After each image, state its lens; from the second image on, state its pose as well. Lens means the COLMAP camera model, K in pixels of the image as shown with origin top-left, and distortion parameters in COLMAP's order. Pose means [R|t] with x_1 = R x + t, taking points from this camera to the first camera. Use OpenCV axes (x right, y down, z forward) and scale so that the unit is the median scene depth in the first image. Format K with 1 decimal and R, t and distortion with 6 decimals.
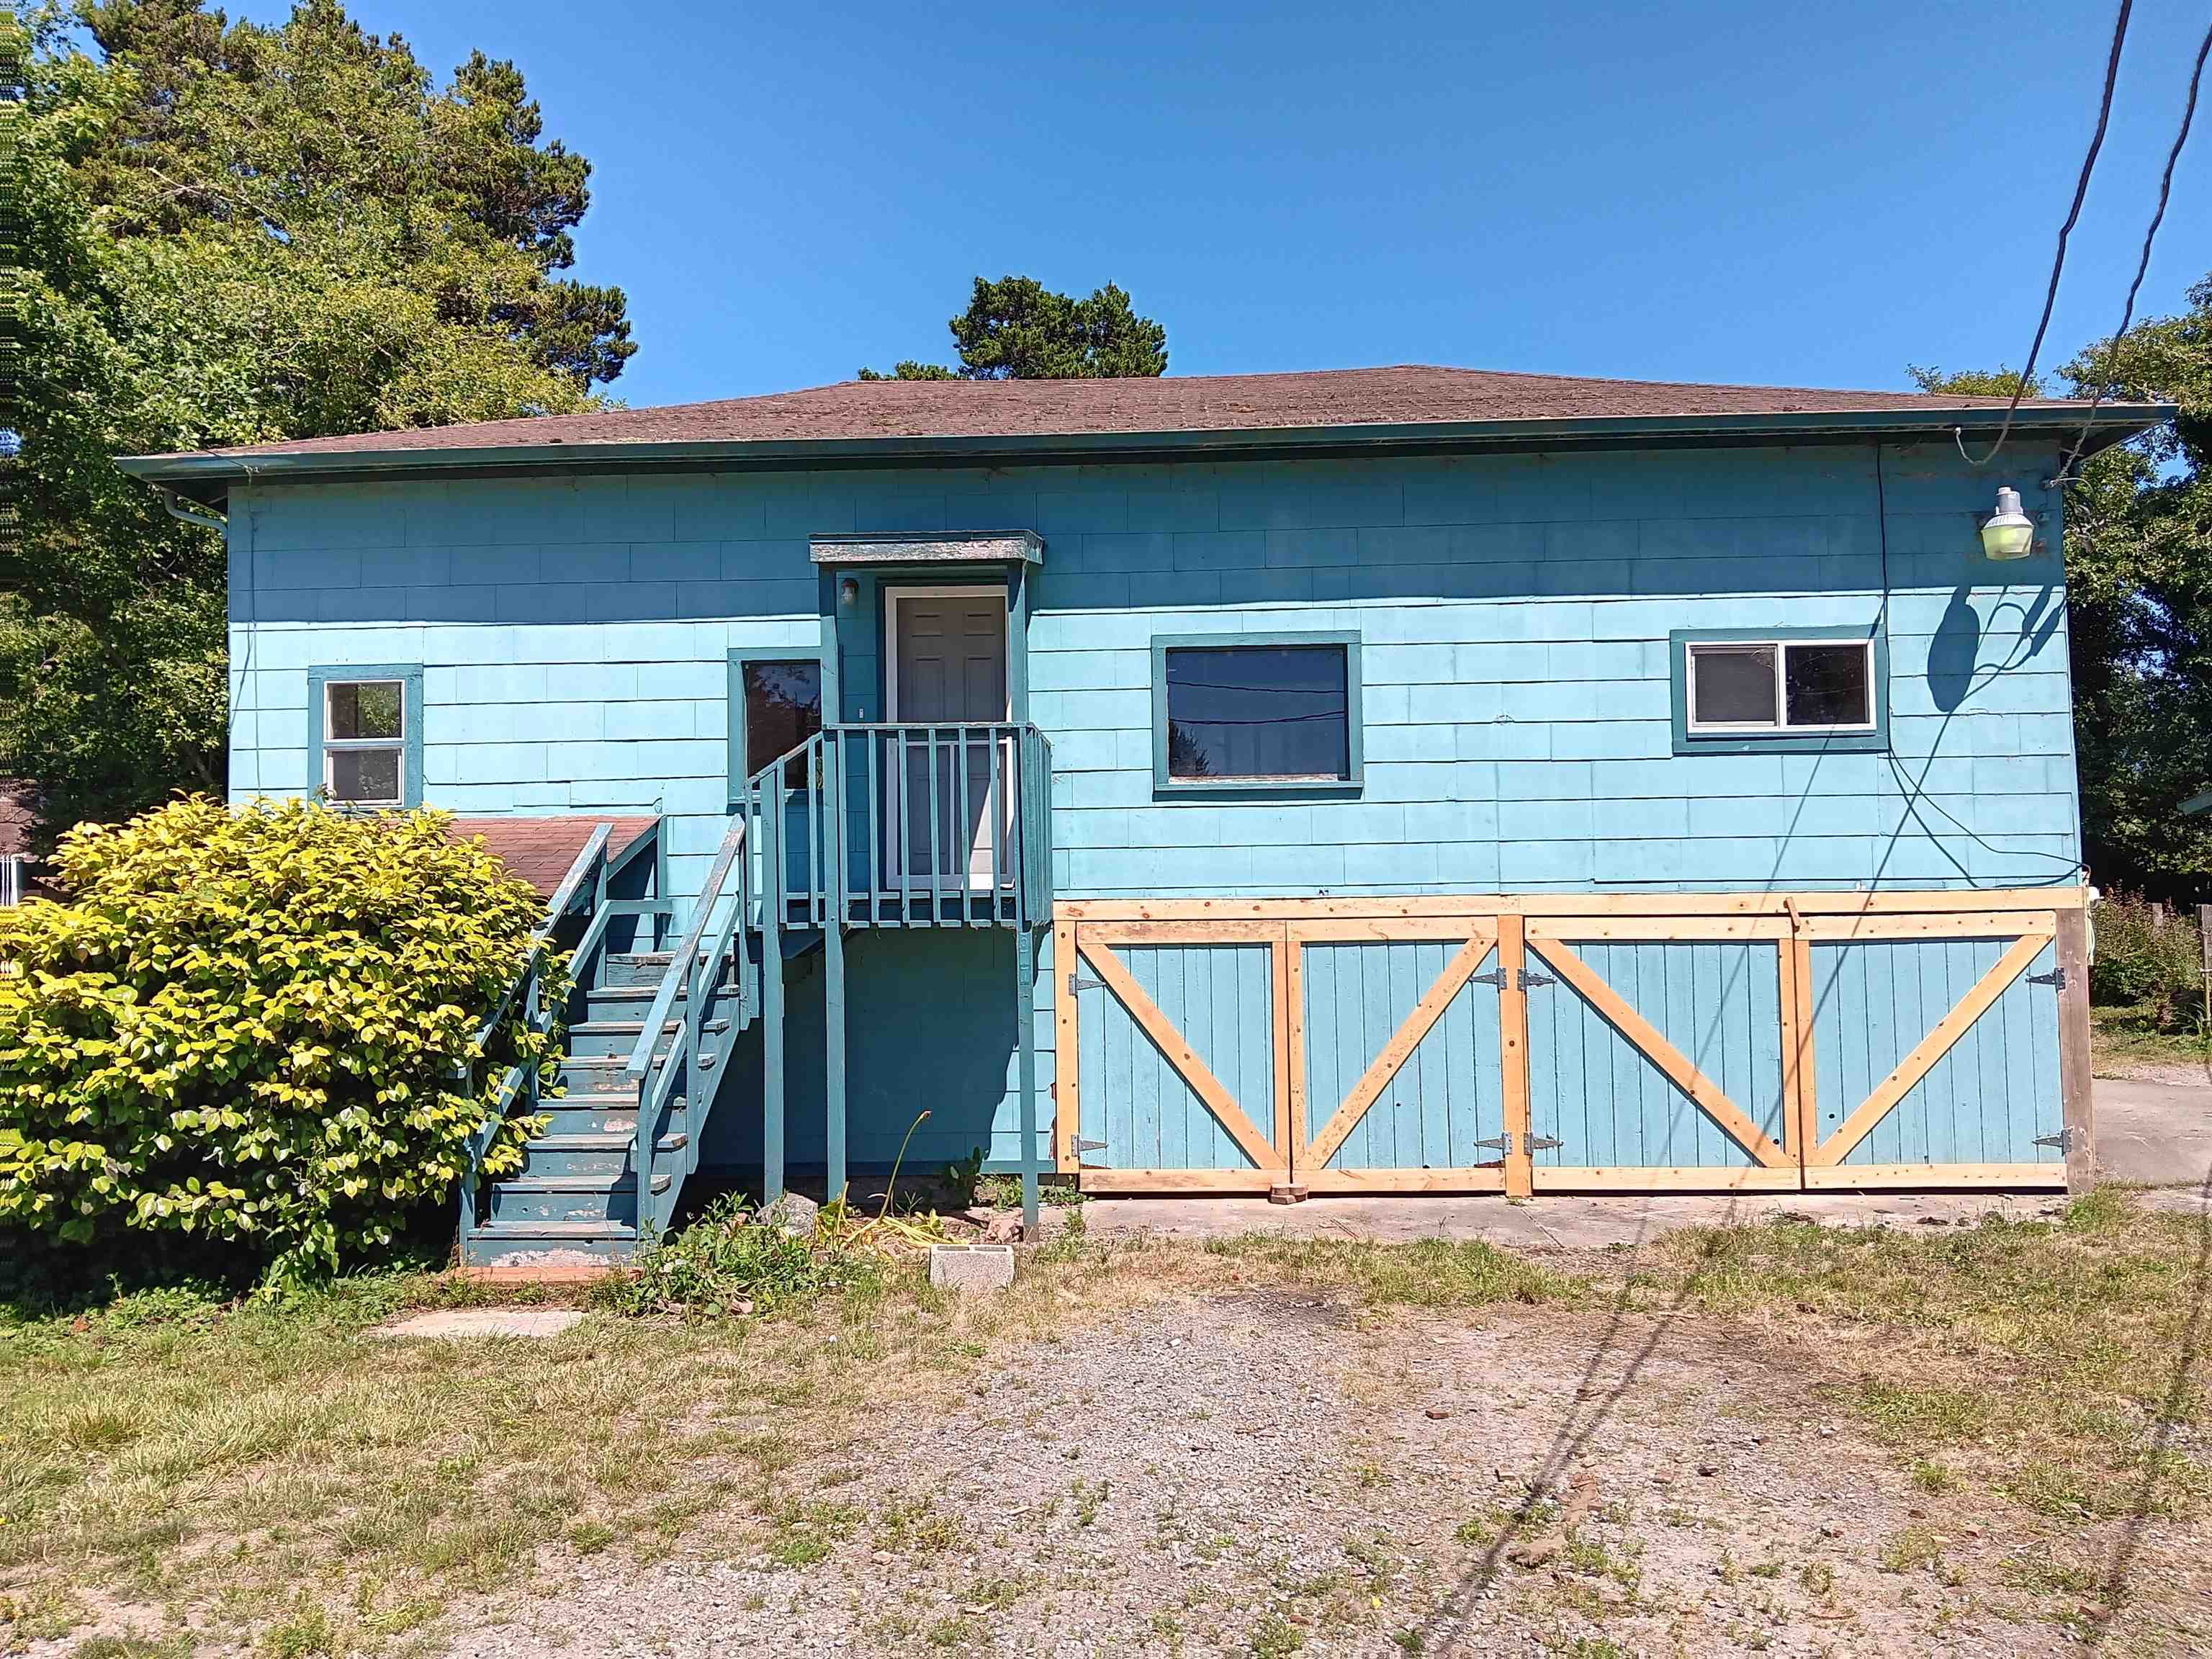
lens RADIAL K [[1760.6, 0, 1102.2], [0, 1760.6, 829.3], [0, 0, 1]] dist [0.044342, -0.091471]
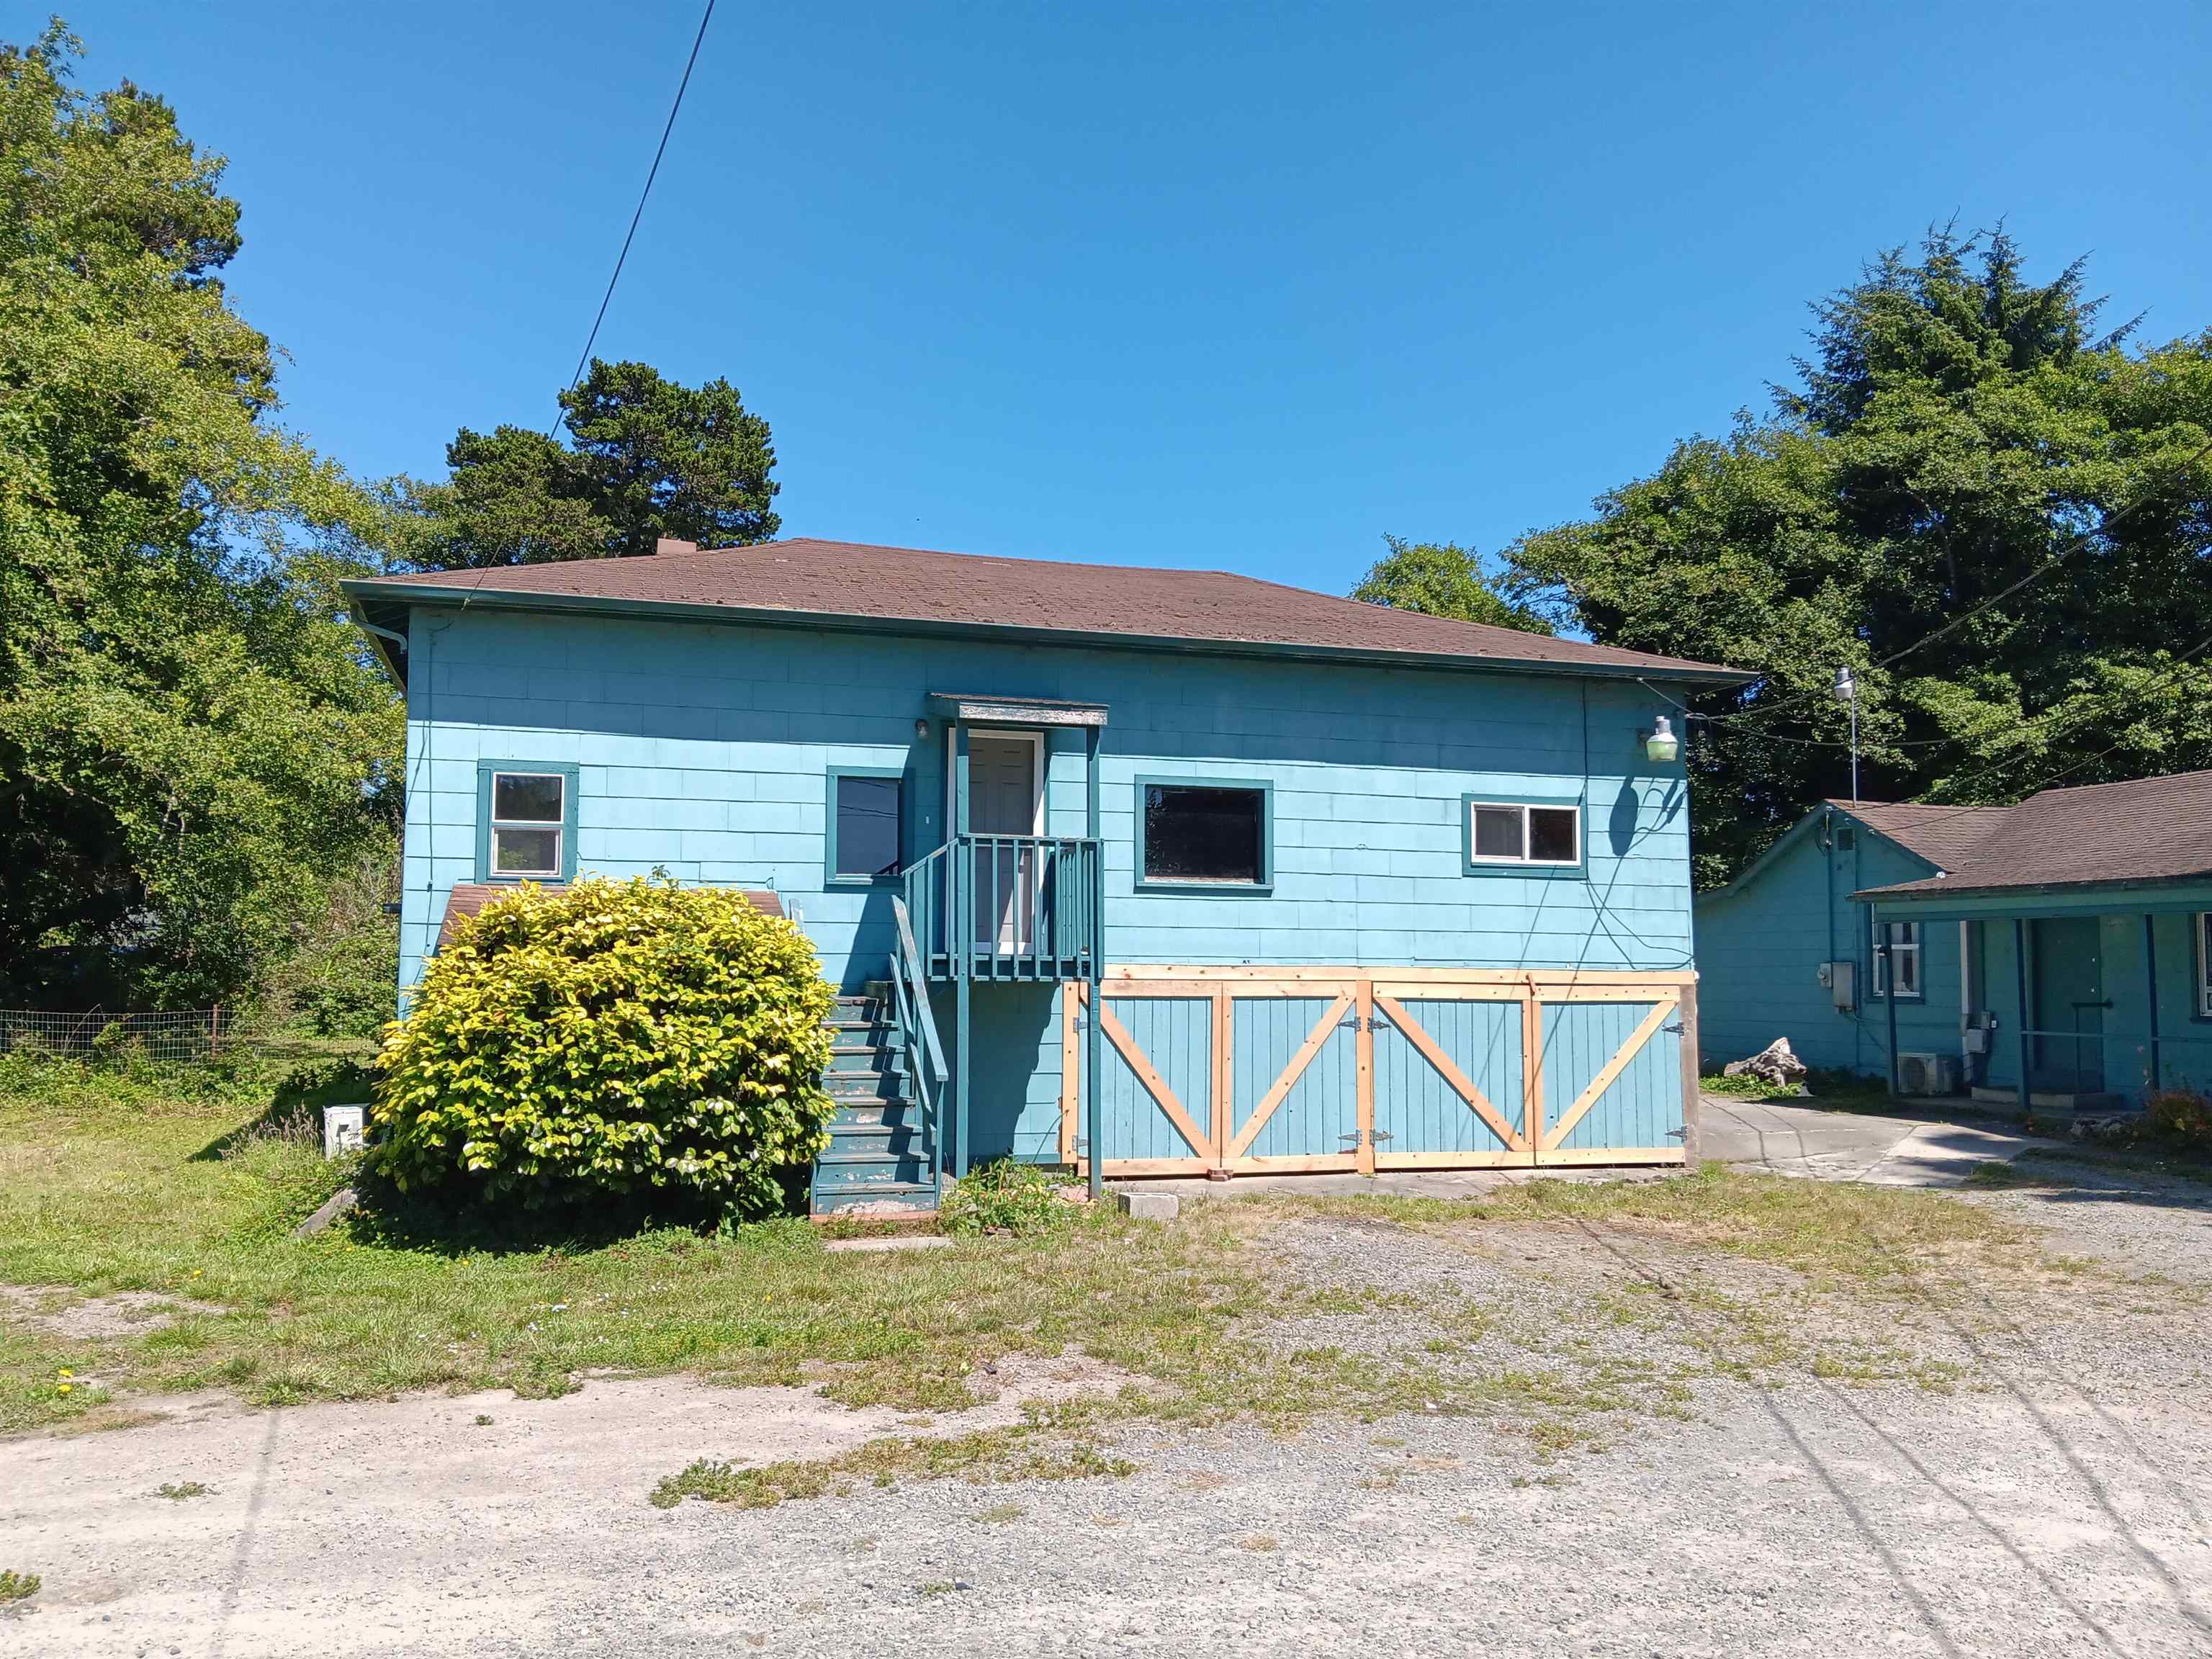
lens RADIAL K [[1760.6, 0, 1102.8], [0, 1760.6, 809.8], [0, 0, 1]] dist [0.044342, -0.091471]
pose [[0.943953, 0.052009, 0.325957, -0.459814], [-0.037586, 0.998022, -0.050397, -0.011352], [-0.327934, 0.035321, 0.944040, -0.318084]]
